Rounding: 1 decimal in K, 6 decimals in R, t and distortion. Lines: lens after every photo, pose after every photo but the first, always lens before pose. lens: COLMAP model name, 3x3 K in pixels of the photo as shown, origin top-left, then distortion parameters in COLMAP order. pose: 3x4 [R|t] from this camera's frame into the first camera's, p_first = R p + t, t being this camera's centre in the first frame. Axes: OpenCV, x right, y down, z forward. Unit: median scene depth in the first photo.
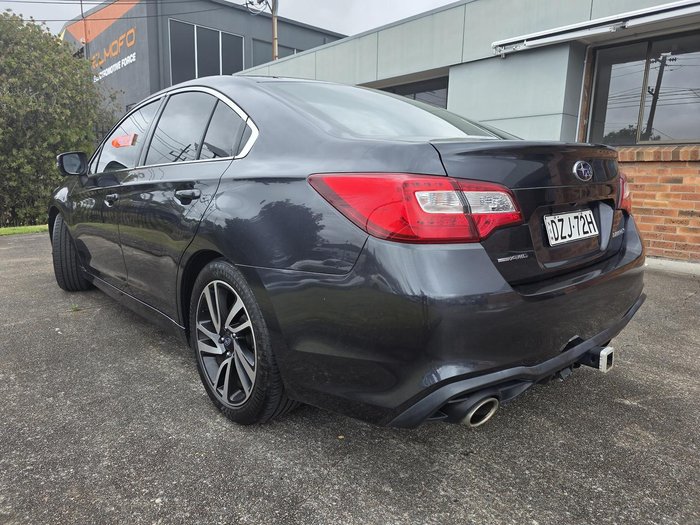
lens RADIAL K [[470.9, 0, 348.2], [0, 470.9, 261.2], [0, 0, 1]] dist [0.052965, -0.055106]
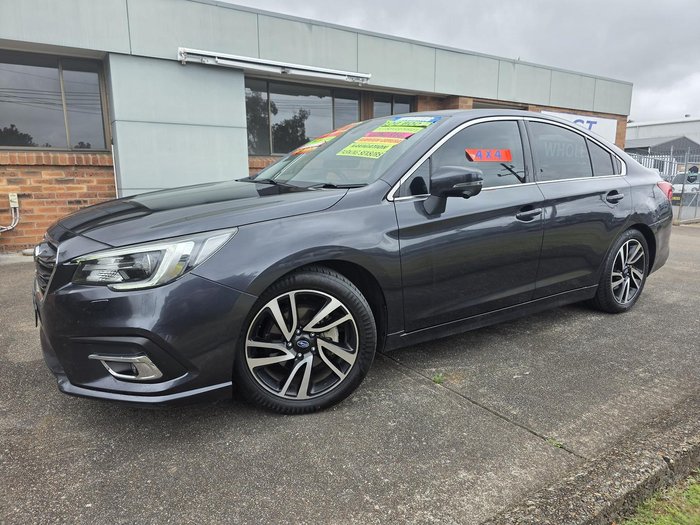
lens RADIAL K [[470.9, 0, 348.2], [0, 470.9, 261.2], [0, 0, 1]] dist [0.052965, -0.055106]
pose [[0.126554, -0.192356, 0.973131, -1.989933], [0.180611, 0.969089, 0.168068, -0.350573], [-0.975379, 0.154489, 0.157384, 1.568771]]
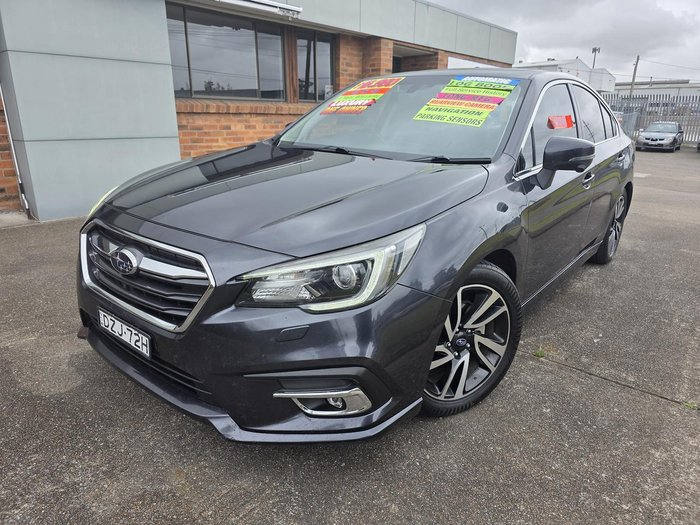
lens RADIAL K [[470.9, 0, 348.2], [0, 470.9, 261.2], [0, 0, 1]] dist [0.052965, -0.055106]
pose [[-0.159725, -0.310619, 0.937019, -1.846149], [0.160760, 0.928349, 0.335148, -0.514134], [-0.973984, 0.204166, -0.098346, 2.101968]]
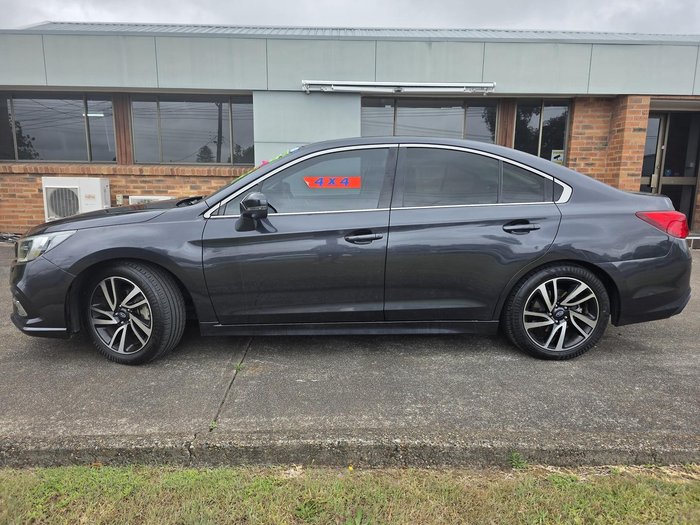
lens RADIAL K [[471.6, 0, 350.9], [0, 471.6, 258.8], [0, 0, 1]] dist [0.055009, -0.053138]
pose [[0.627432, -0.142282, 0.765562, -1.718072], [0.137715, 0.987942, 0.070744, -0.208734], [-0.766396, 0.061042, 0.639461, 0.423526]]
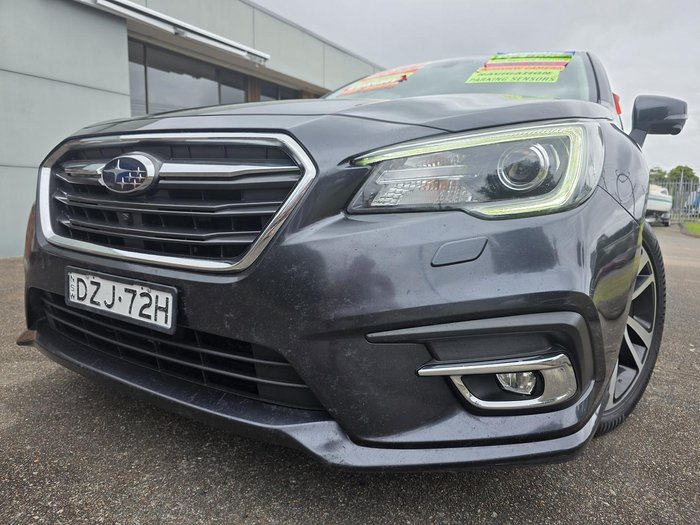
lens RADIAL K [[470.9, 0, 348.2], [0, 470.9, 261.2], [0, 0, 1]] dist [0.052965, -0.055106]
pose [[-0.284637, -0.146361, 0.947396, -1.578640], [0.147866, 0.969746, 0.194239, -0.292167], [-0.947163, 0.195375, -0.254384, 2.309077]]
